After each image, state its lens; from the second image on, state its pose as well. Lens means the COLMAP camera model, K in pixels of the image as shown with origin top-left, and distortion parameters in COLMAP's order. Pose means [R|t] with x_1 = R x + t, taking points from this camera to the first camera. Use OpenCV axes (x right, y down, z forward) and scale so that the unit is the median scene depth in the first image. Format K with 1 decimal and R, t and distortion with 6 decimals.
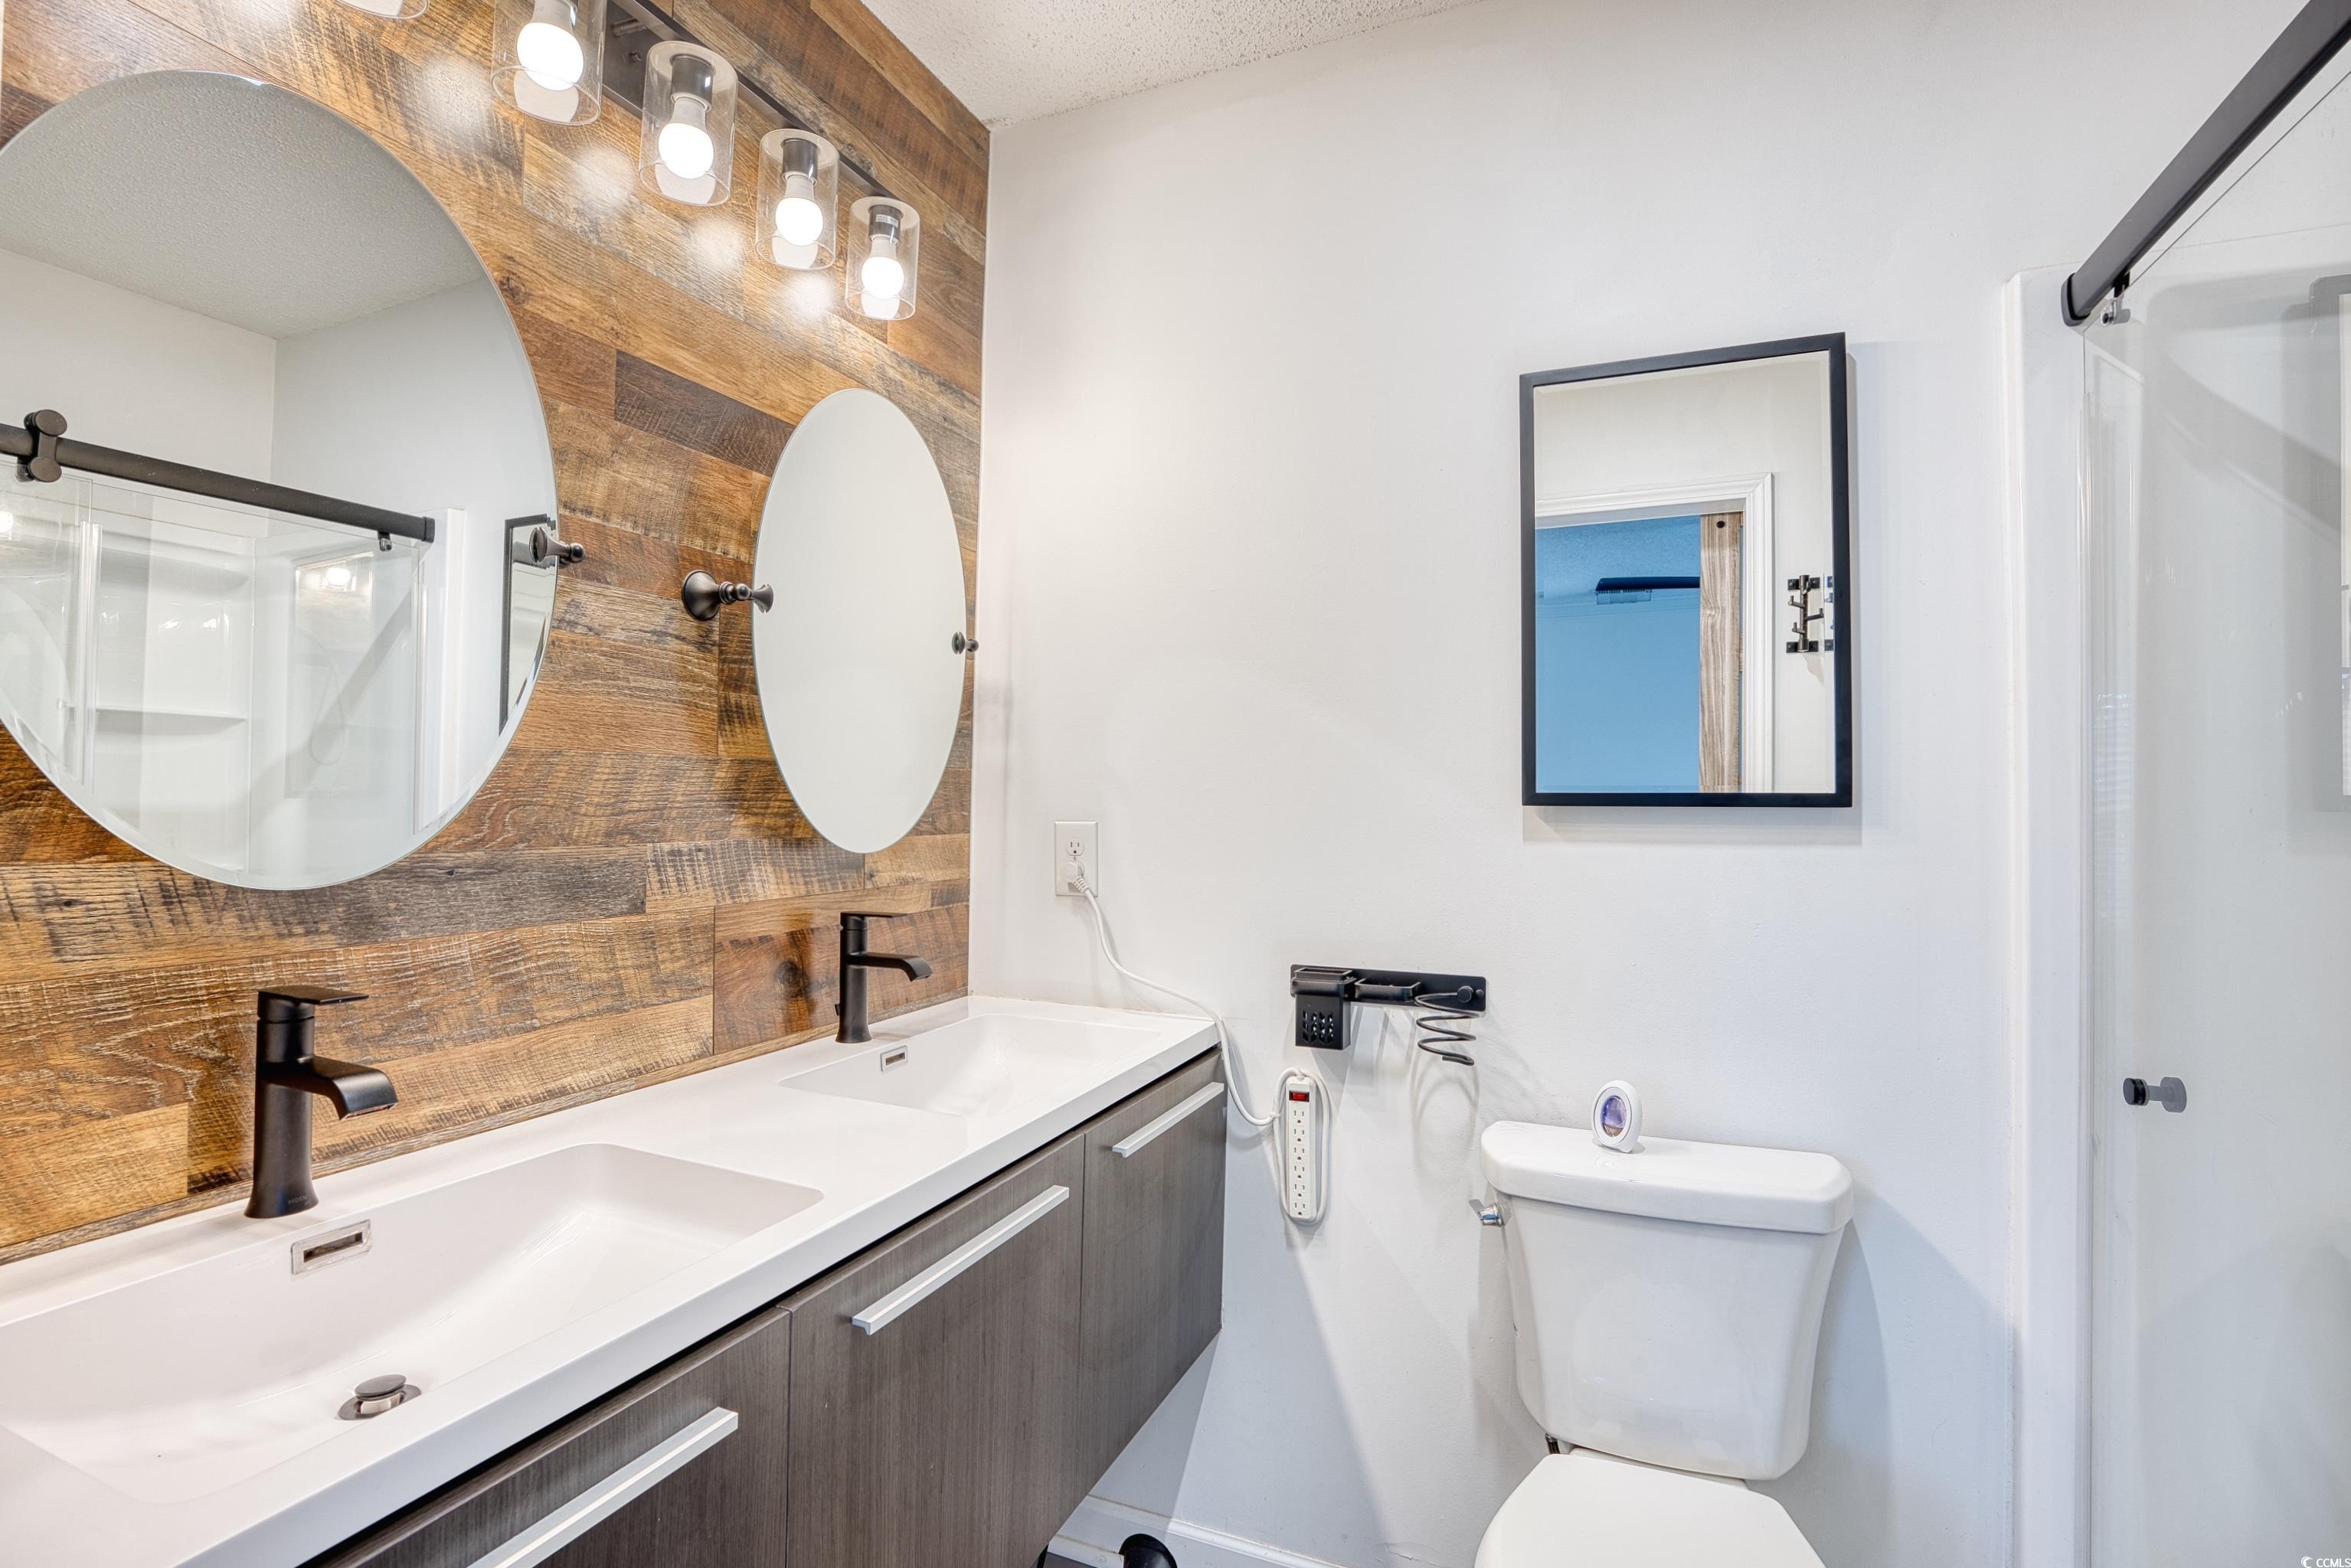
lens RADIAL K [[1117.2, 0, 1153.7], [0, 1117.2, 774.7], [0, 0, 1]] dist [-0.056396, 0.014353]
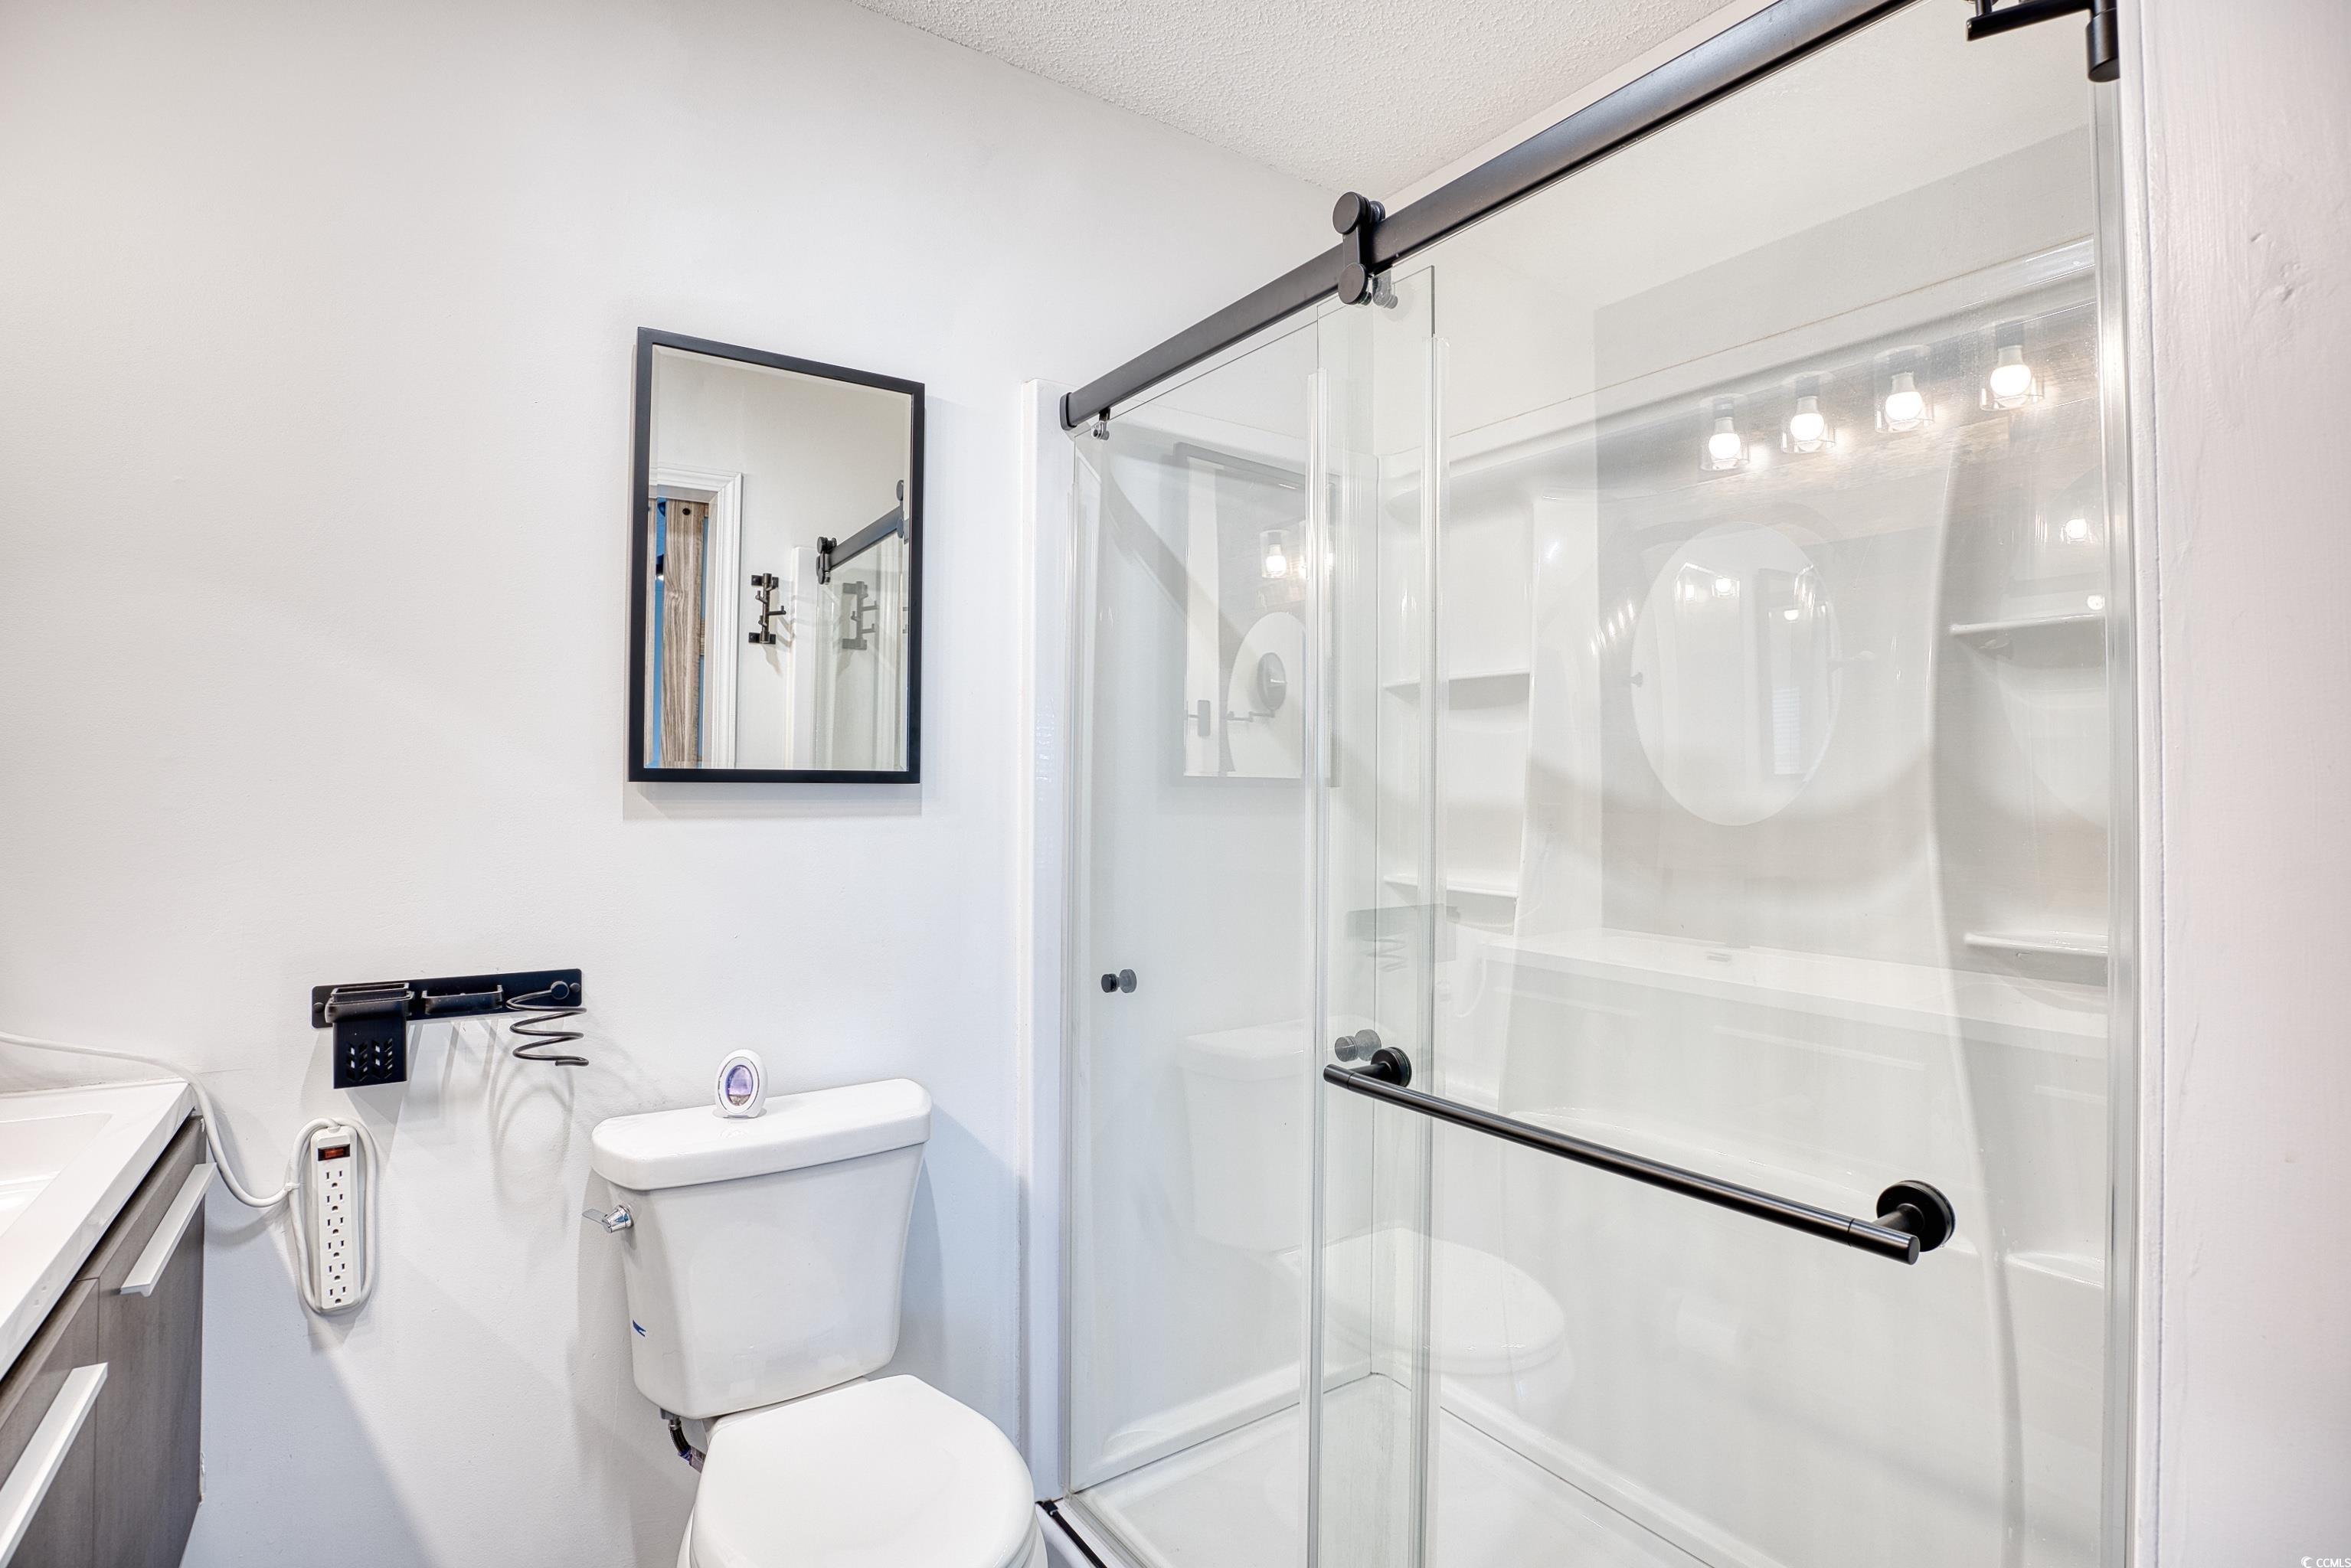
lens RADIAL K [[1117.2, 0, 1158.5], [0, 1117.2, 771.5], [0, 0, 1]] dist [-0.056396, 0.014353]
pose [[0.533111, 0.007305, 0.846014, -0.217604], [-0.021779, 0.999750, 0.005092, 0.003961], [-0.845765, -0.021140, 0.533137, 0.112461]]
